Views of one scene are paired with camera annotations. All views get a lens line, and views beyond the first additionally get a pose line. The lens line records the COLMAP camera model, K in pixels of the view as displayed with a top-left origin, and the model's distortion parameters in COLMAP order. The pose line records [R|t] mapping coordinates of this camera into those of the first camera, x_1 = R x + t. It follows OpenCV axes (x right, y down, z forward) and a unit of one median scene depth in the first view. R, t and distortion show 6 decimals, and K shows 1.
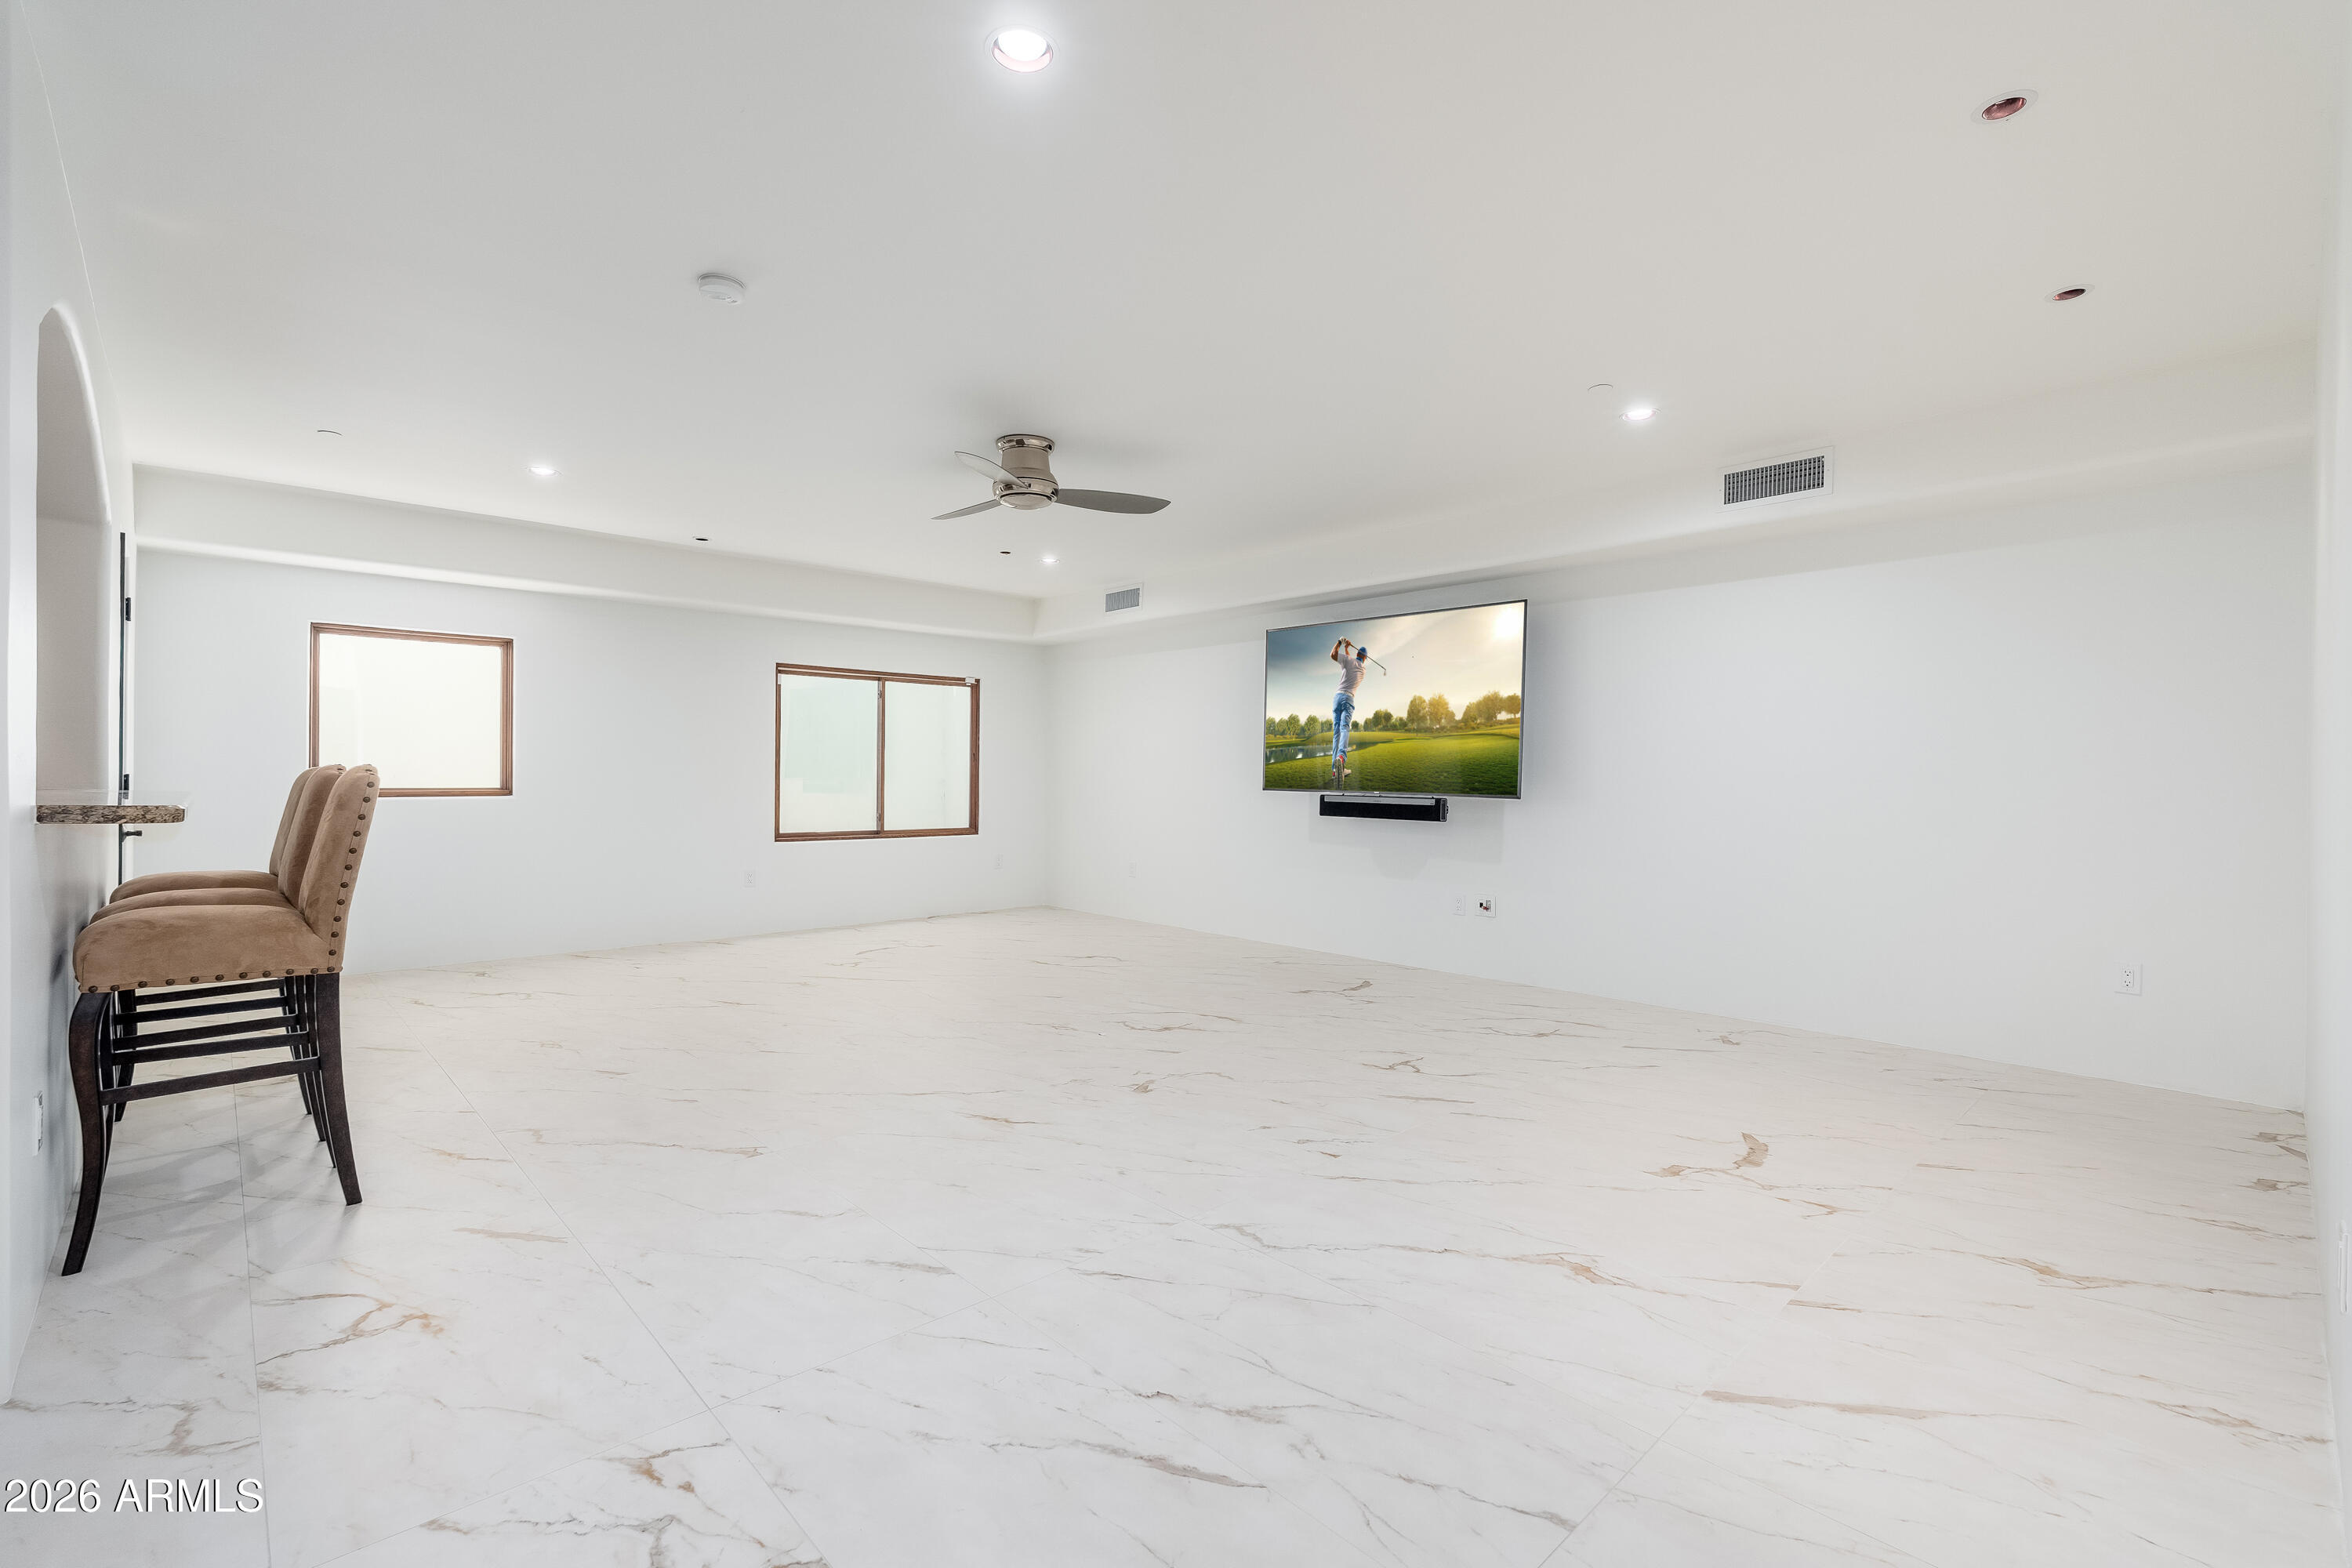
lens RADIAL K [[1026.7, 0, 1161.6], [0, 1026.7, 777.6], [0, 0, 1]] dist [-0.003911, 0.000150]
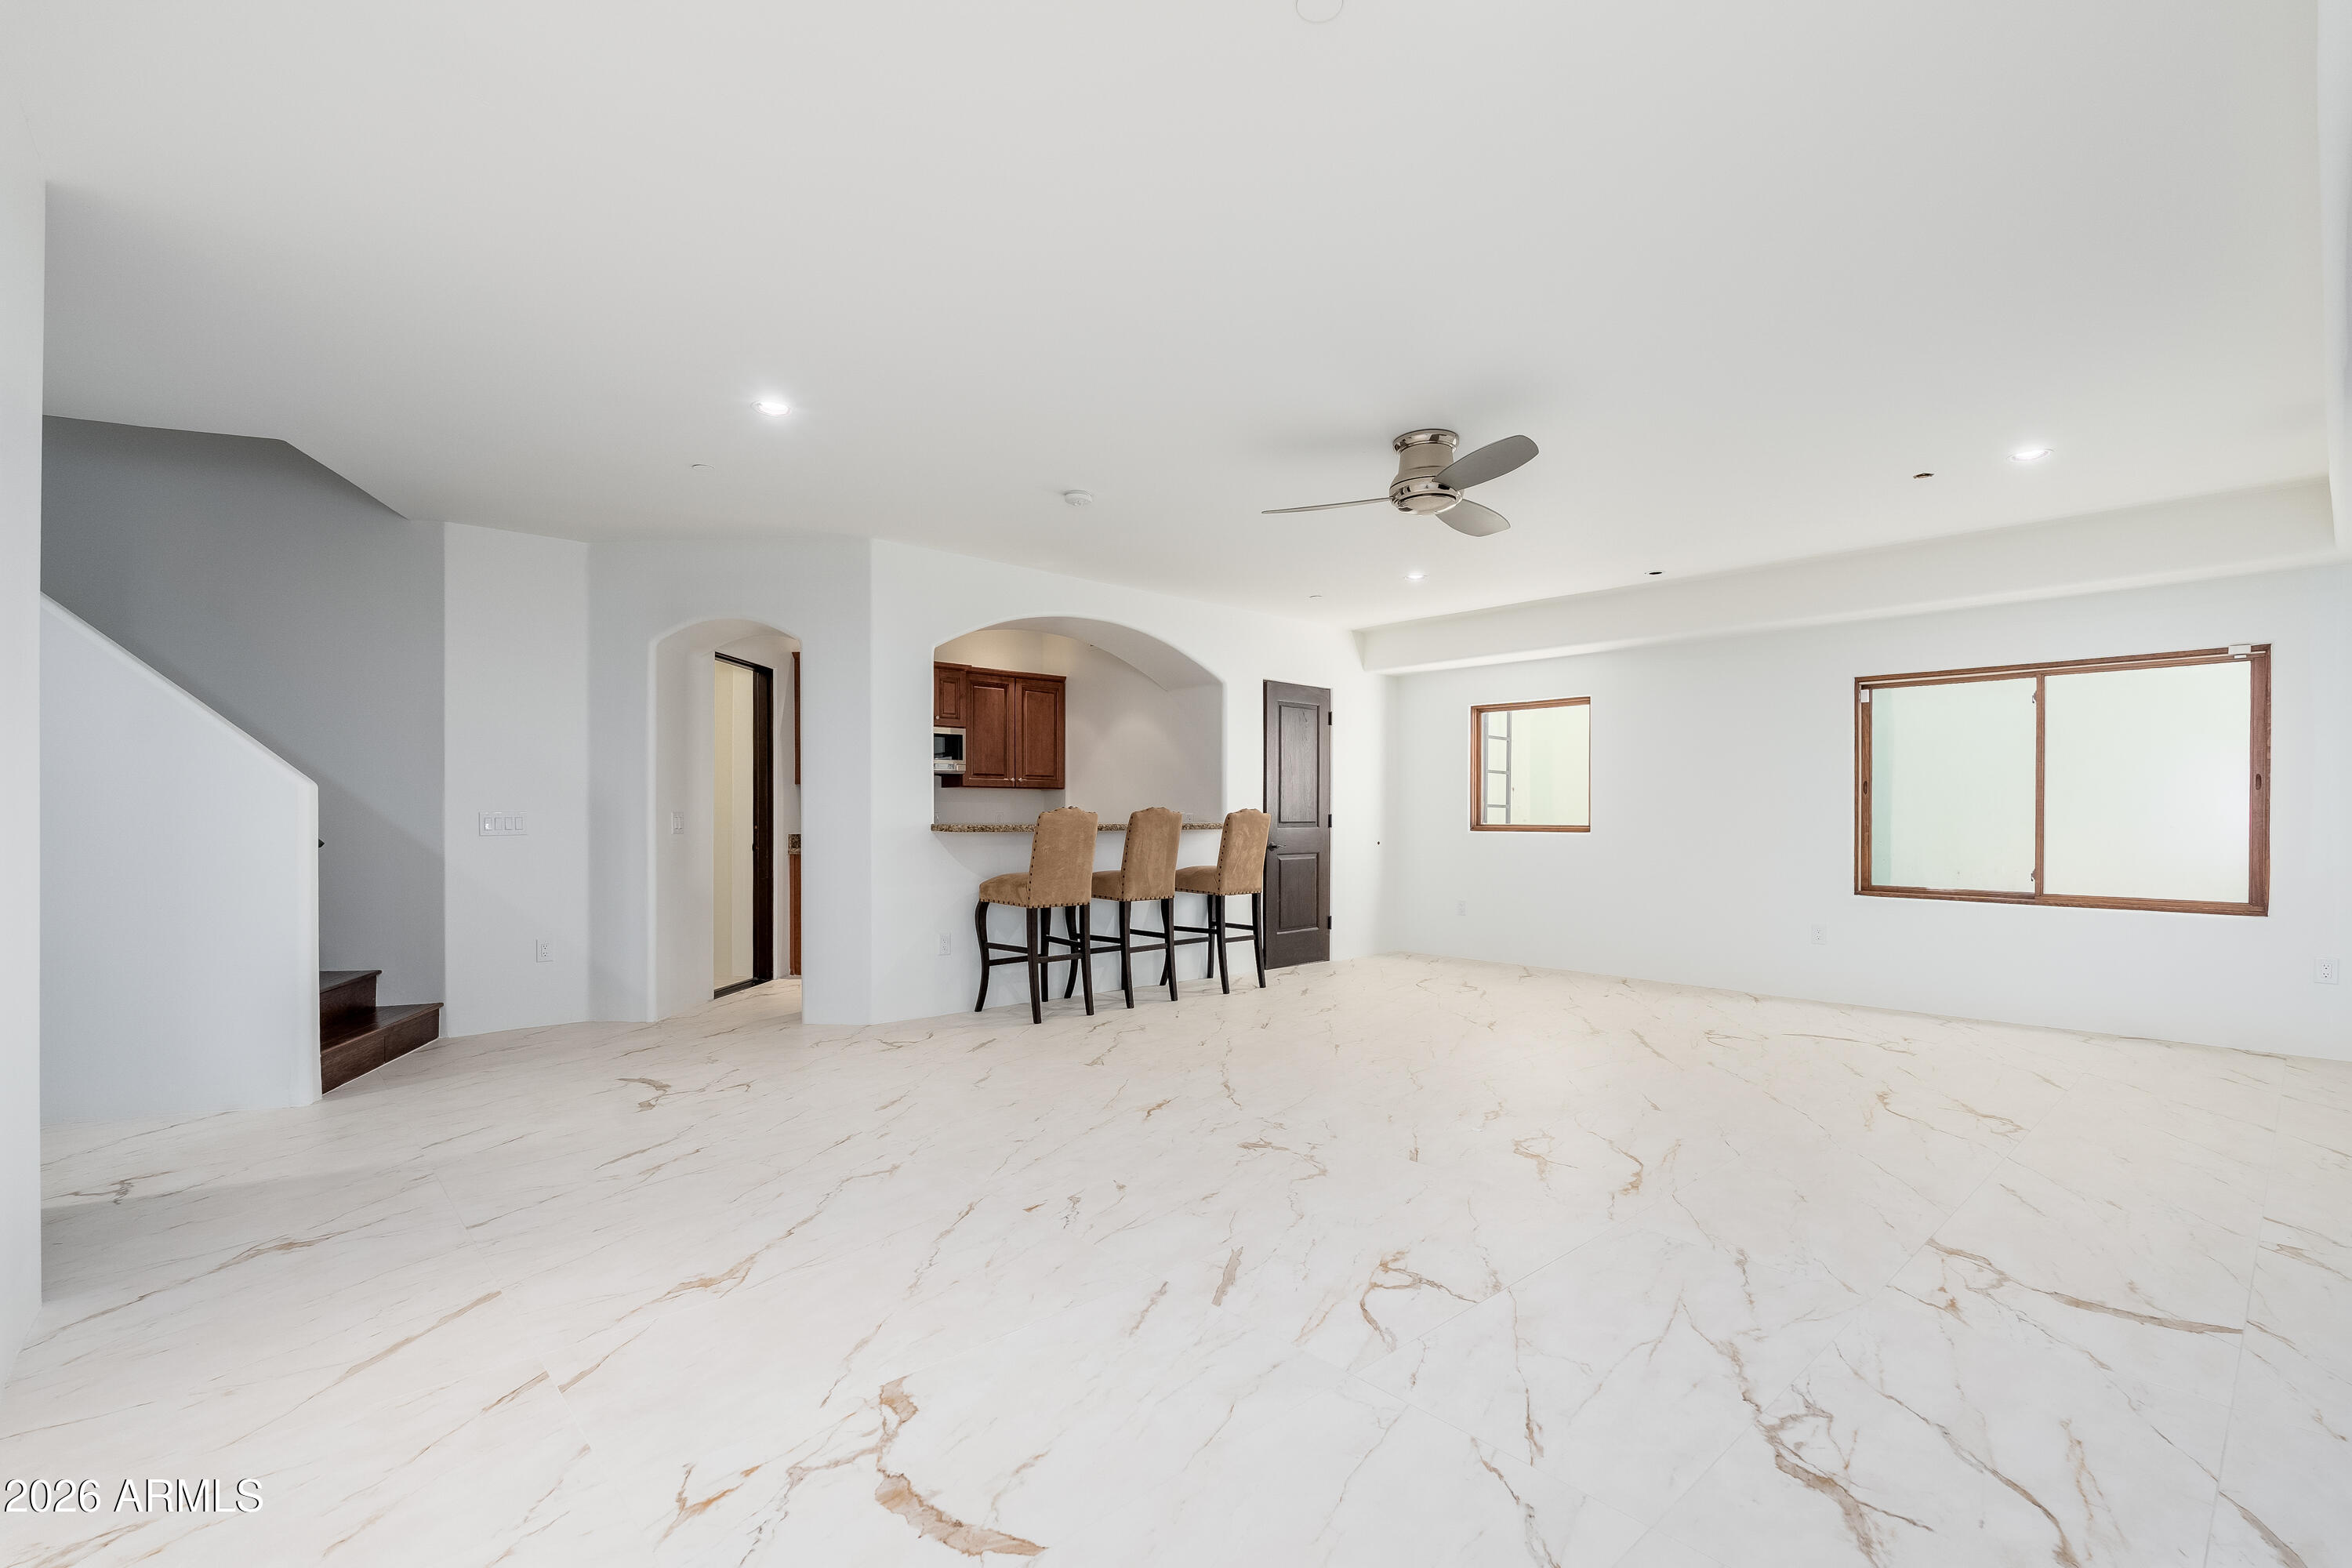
lens RADIAL K [[1026.7, 0, 1179.5], [0, 1026.7, 826.5], [0, 0, 1]] dist [-0.003911, 0.000150]
pose [[0.006491, 0.007661, -0.999950, 0.584723], [-0.003010, 0.999966, 0.007641, 0.004454], [0.999974, 0.002961, 0.006514, 0.595299]]
